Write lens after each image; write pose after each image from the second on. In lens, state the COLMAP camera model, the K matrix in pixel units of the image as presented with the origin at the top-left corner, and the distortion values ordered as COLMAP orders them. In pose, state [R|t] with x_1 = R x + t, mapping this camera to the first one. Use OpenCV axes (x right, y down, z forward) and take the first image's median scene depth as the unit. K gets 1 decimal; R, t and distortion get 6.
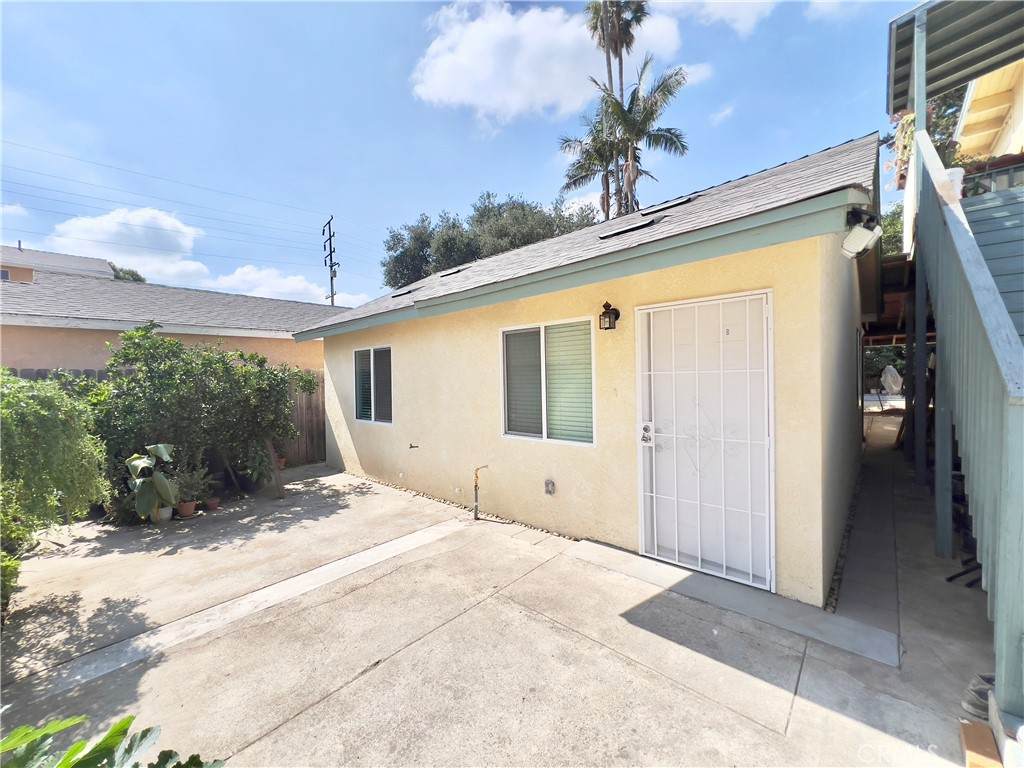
lens RADIAL K [[411.1, 0, 507.6], [0, 411.1, 382.3], [0, 0, 1]] dist [-0.000904, 0.000630]
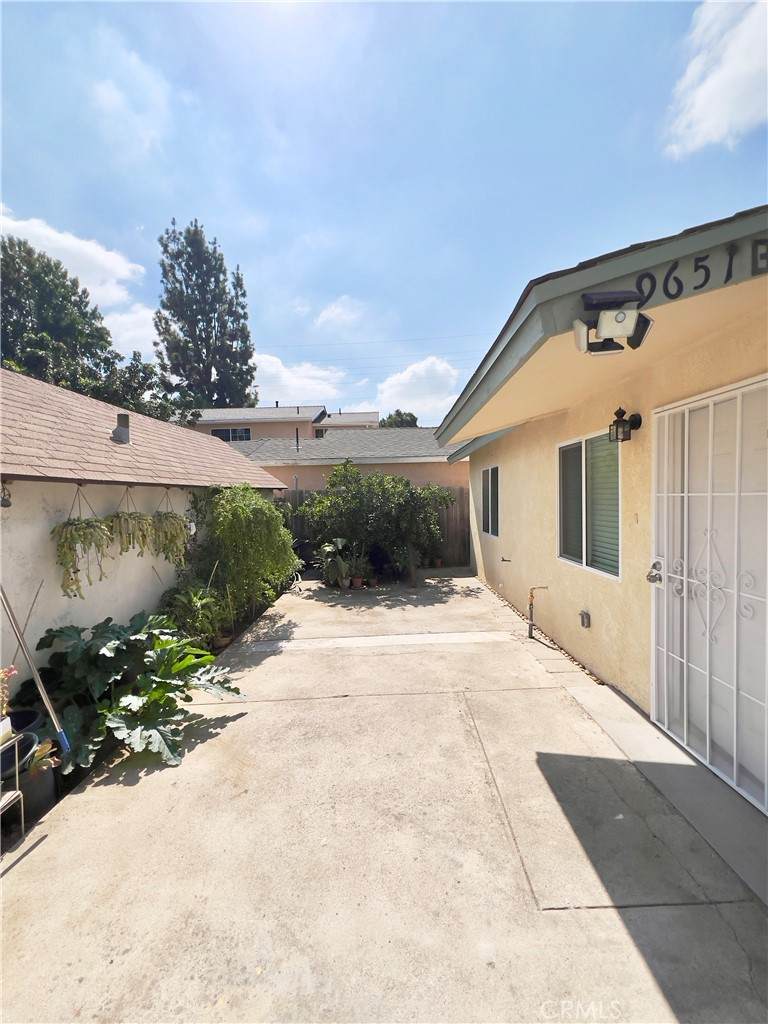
lens RADIAL K [[411.1, 0, 383.2], [0, 411.1, 511.6], [0, 0, 1]] dist [-0.000904, 0.000630]
pose [[0.675061, 0.030264, -0.737141, 0.489198], [0.001283, 0.999109, 0.042195, -0.020635], [0.737761, -0.029430, 0.674420, 0.076118]]
